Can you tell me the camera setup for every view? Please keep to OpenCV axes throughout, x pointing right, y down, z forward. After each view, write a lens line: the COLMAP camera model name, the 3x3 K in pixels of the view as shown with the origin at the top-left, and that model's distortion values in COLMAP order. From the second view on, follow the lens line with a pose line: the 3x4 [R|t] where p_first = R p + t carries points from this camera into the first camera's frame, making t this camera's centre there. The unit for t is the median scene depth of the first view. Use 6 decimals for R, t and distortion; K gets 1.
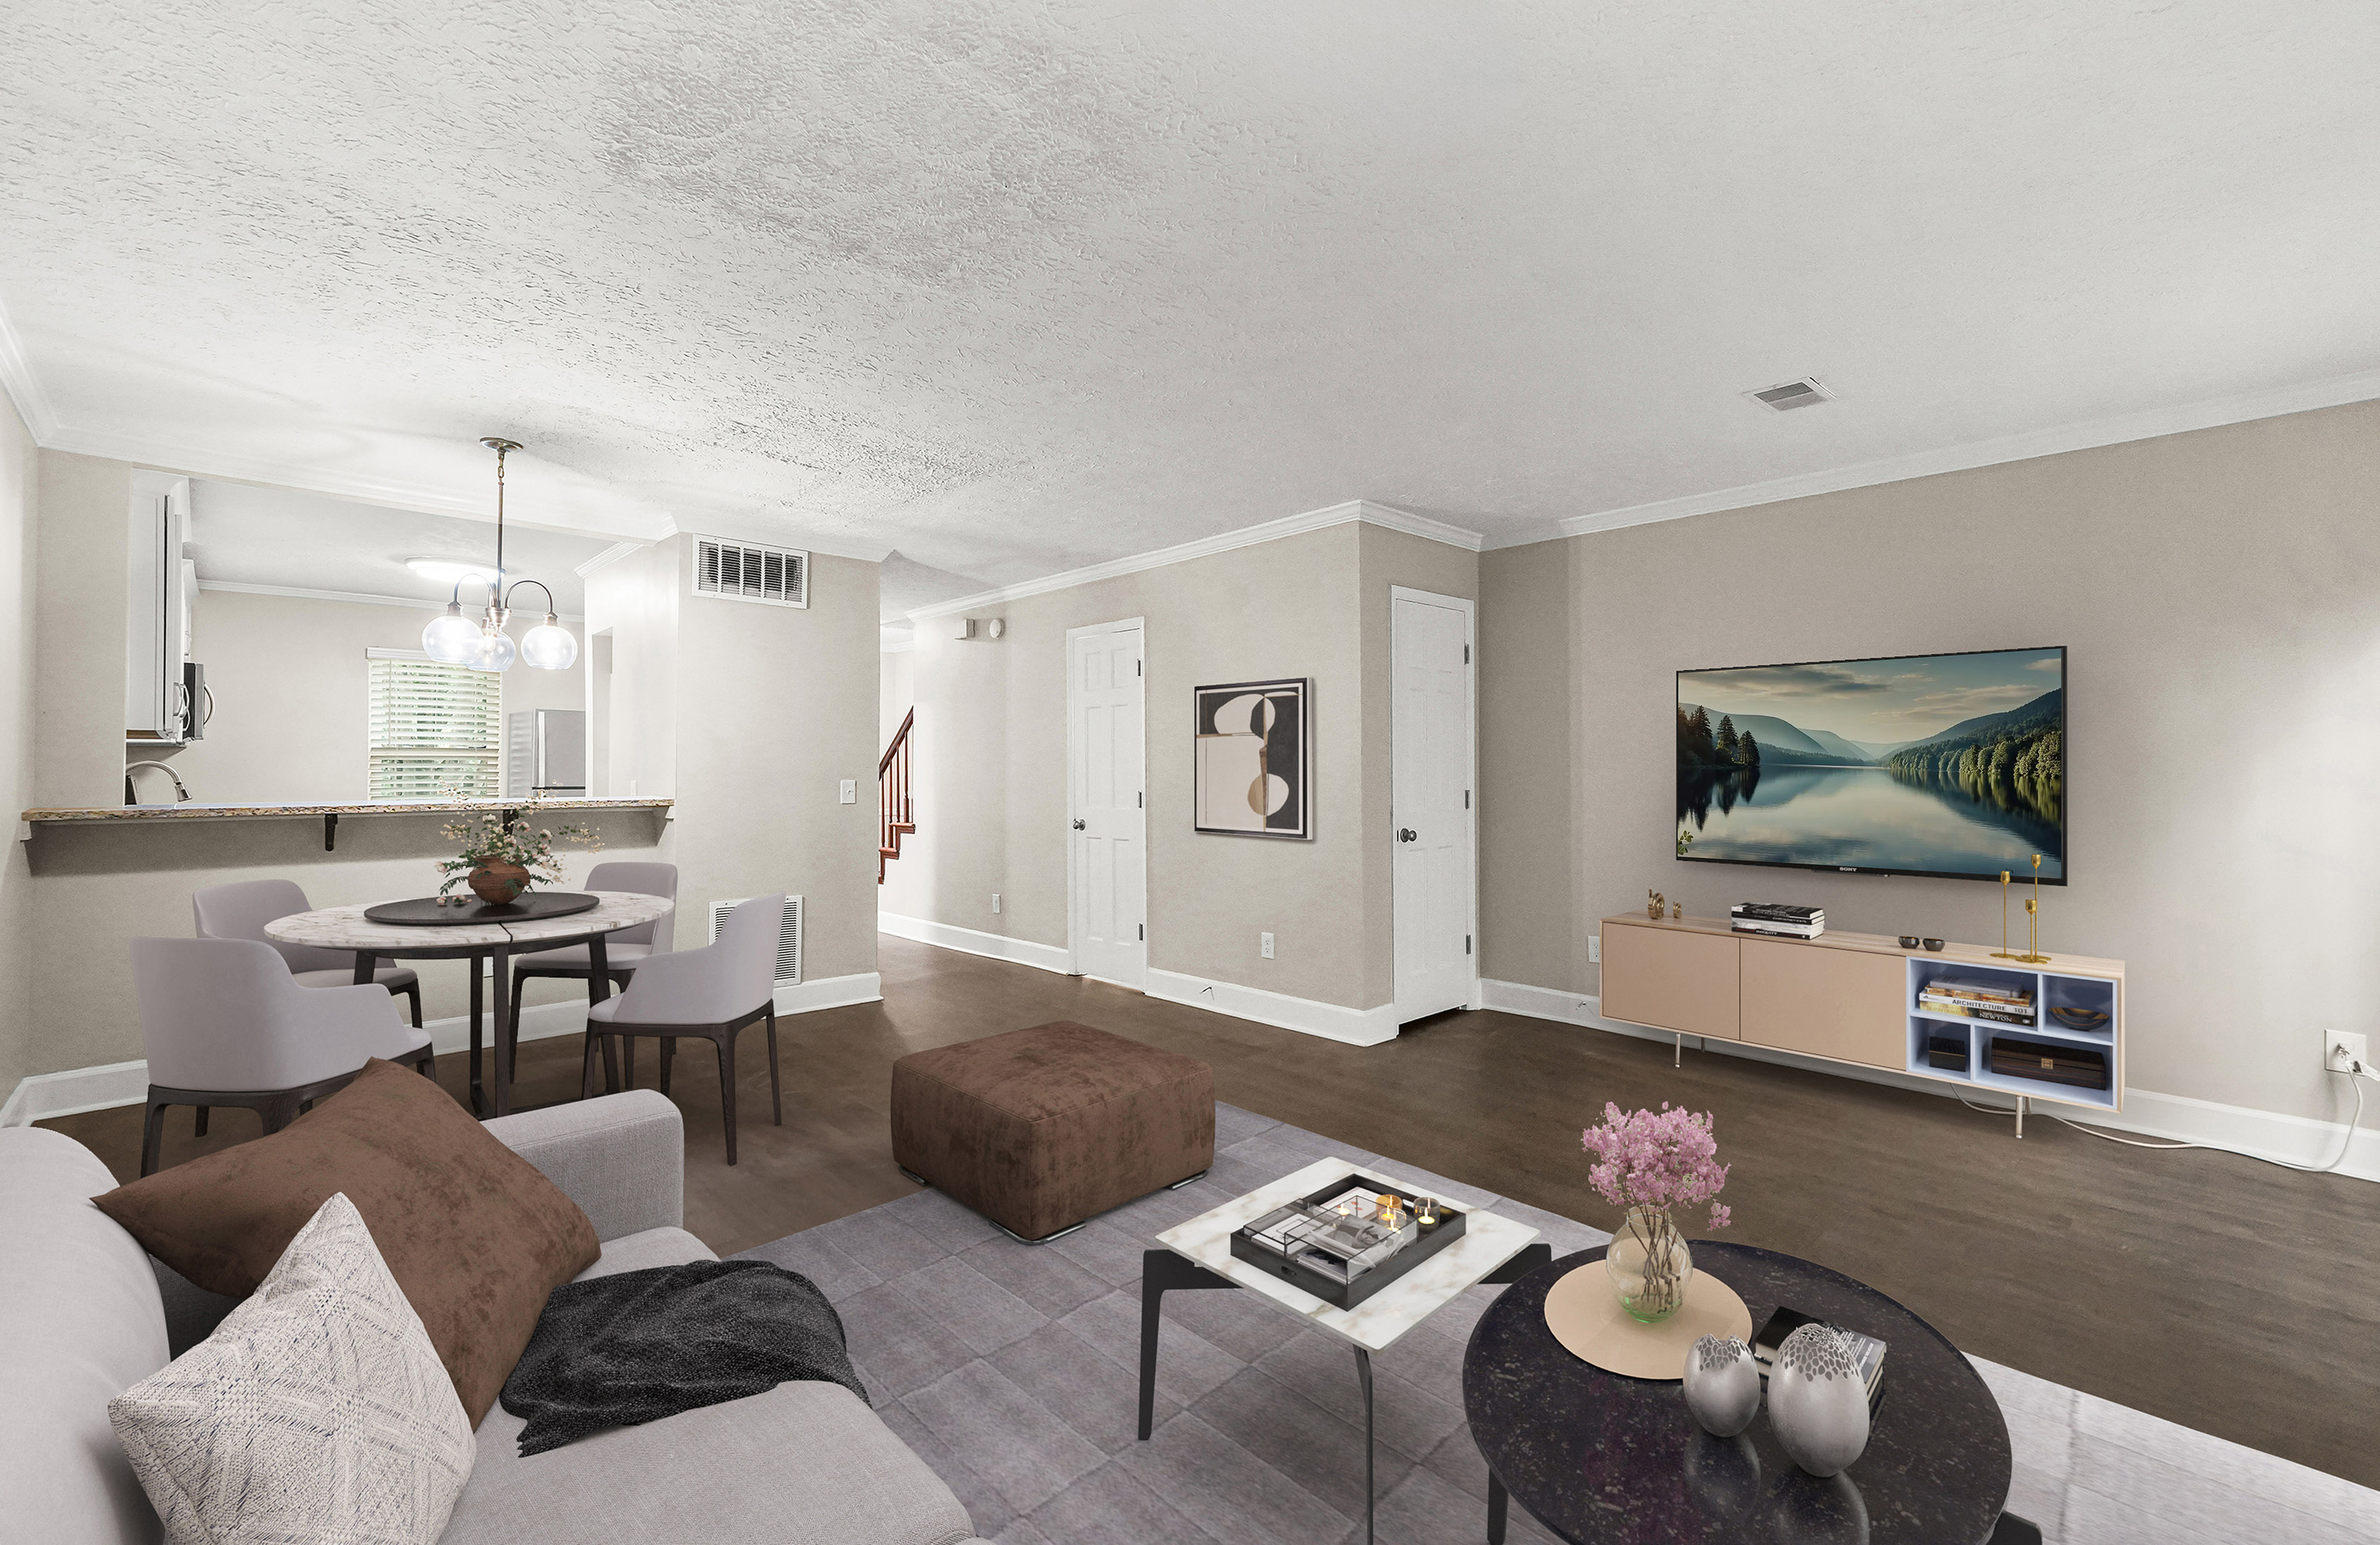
lens RADIAL K [[1000.5, 0, 1185.2], [0, 1000.5, 702.1], [0, 0, 1]] dist [0.000338, 0.000021]
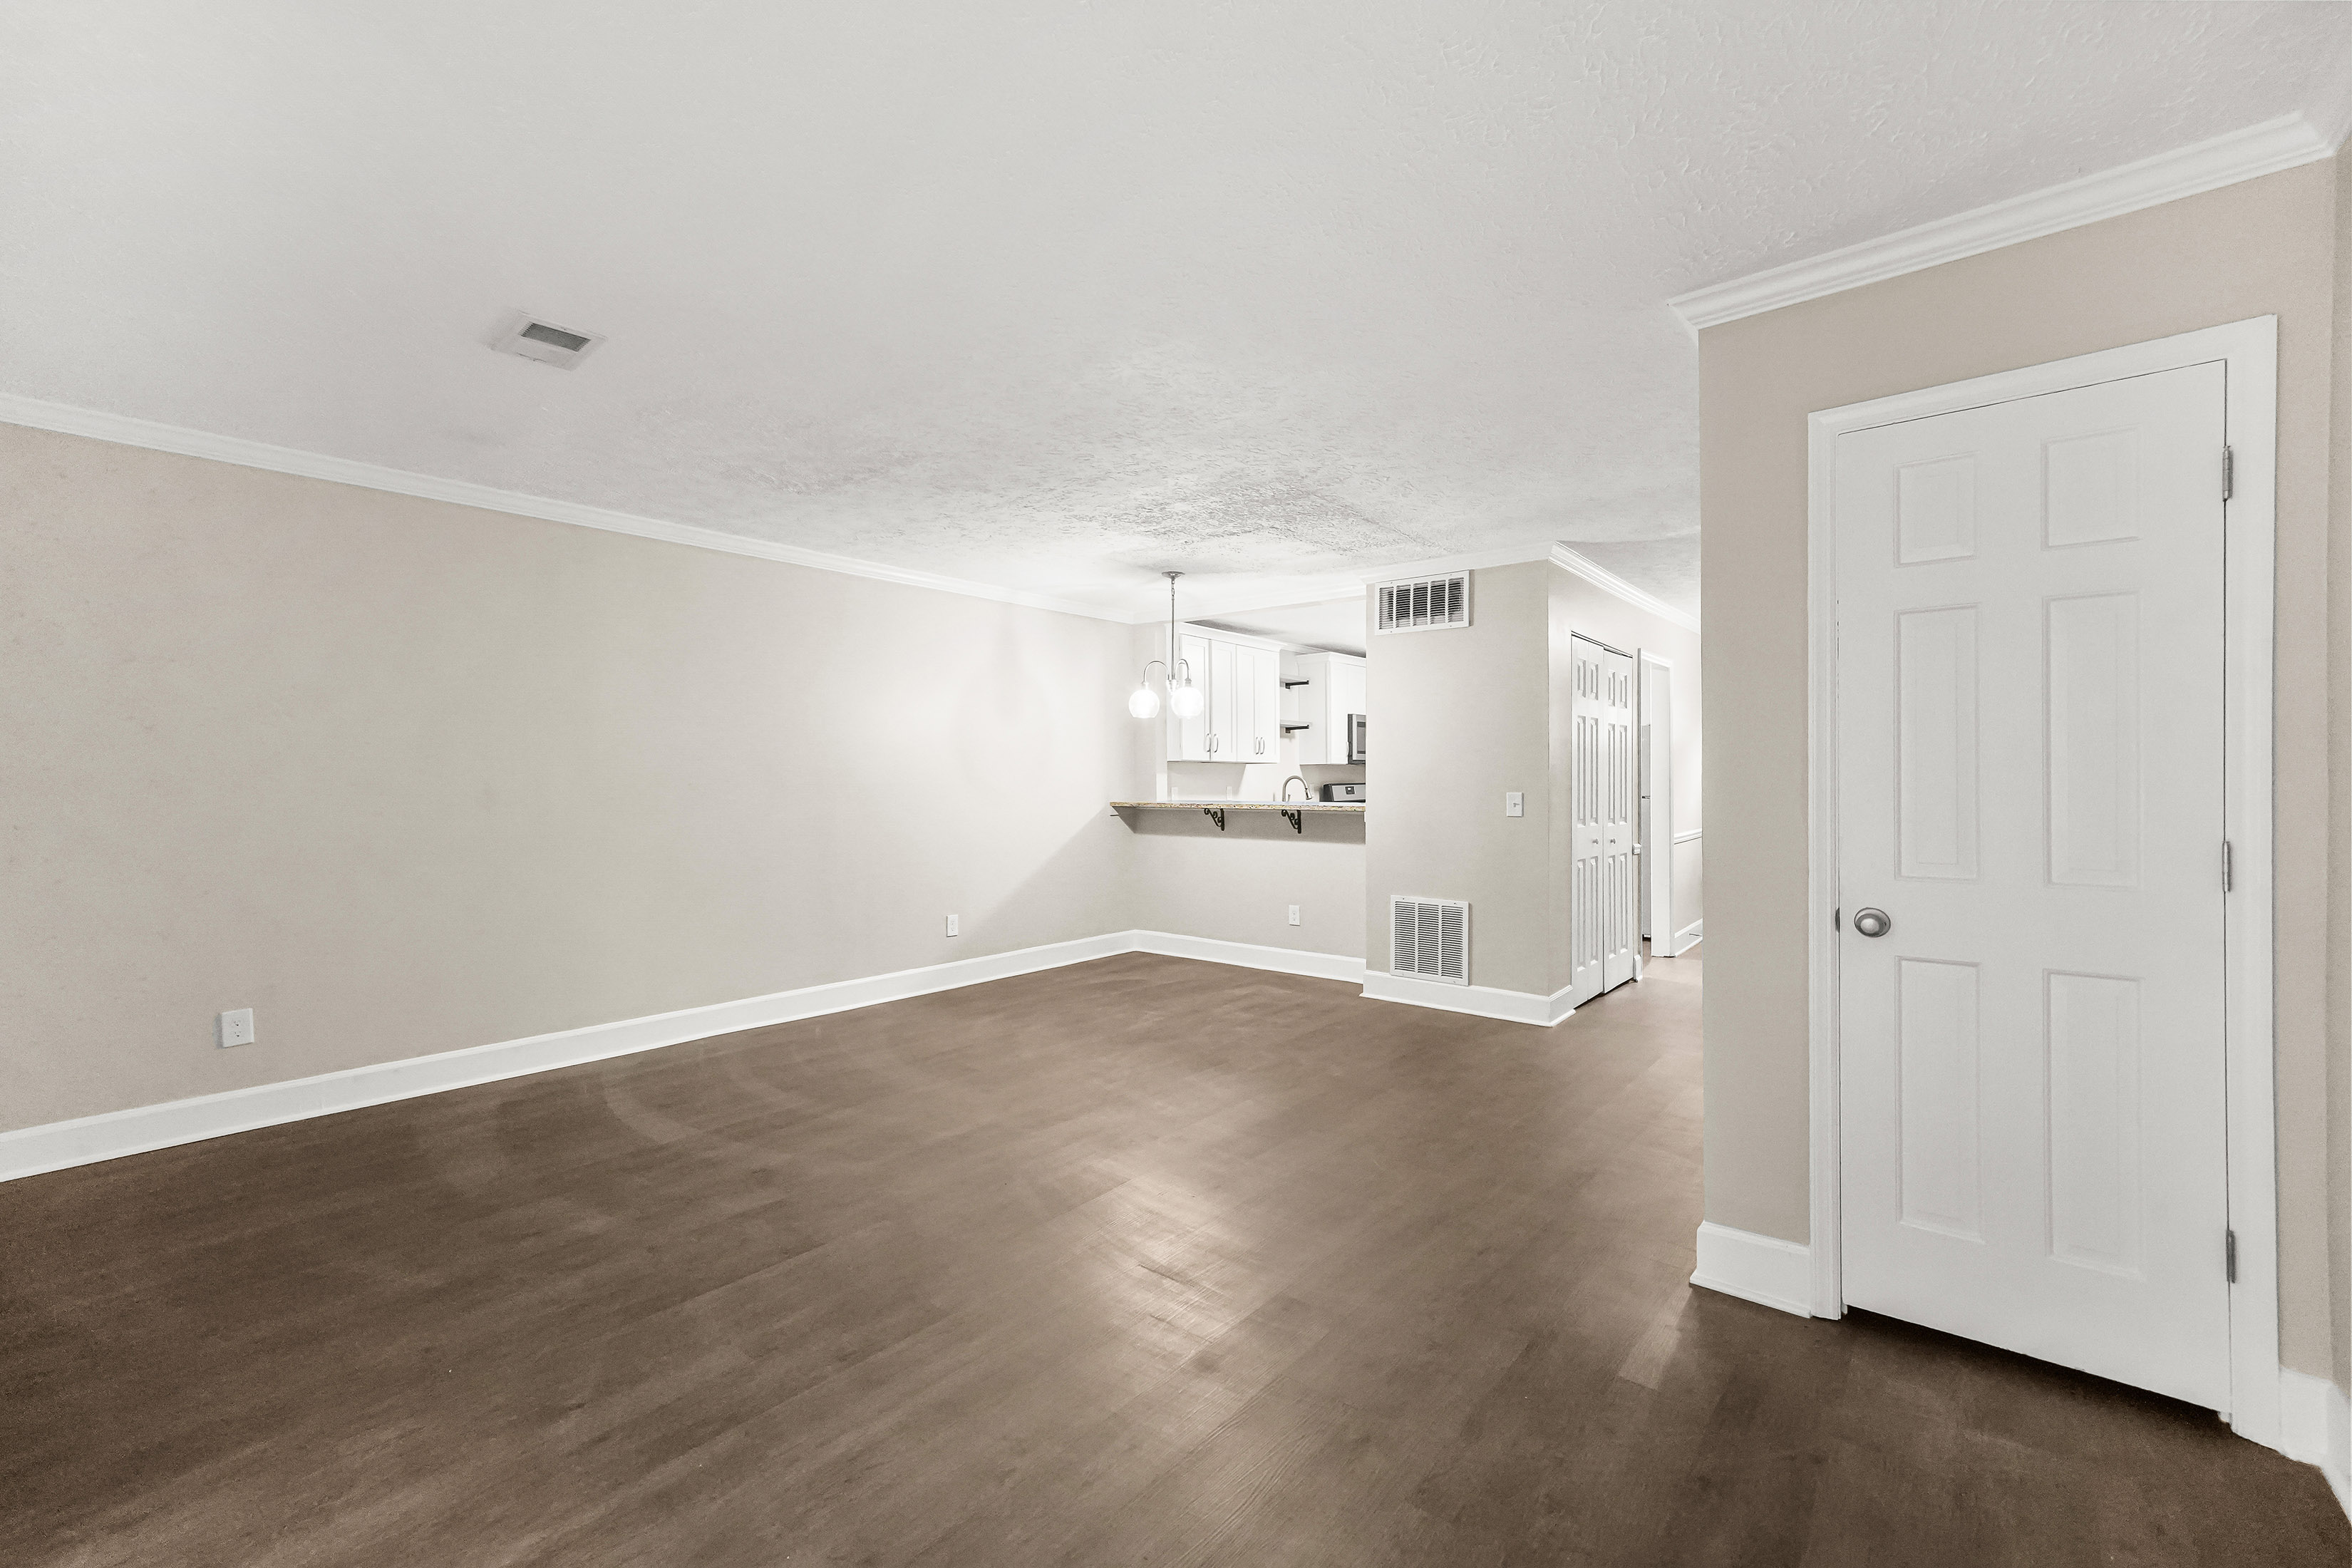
lens RADIAL K [[1009.5, 0, 1159.3], [0, 1009.5, 782.7], [0, 0, 1]] dist [0.001370, 0.000365]
pose [[0.083923, 0.005367, -0.996458, 0.658726], [0.063901, 0.997898, 0.010757, 0.036742], [0.994421, -0.064577, 0.083403, 0.615988]]
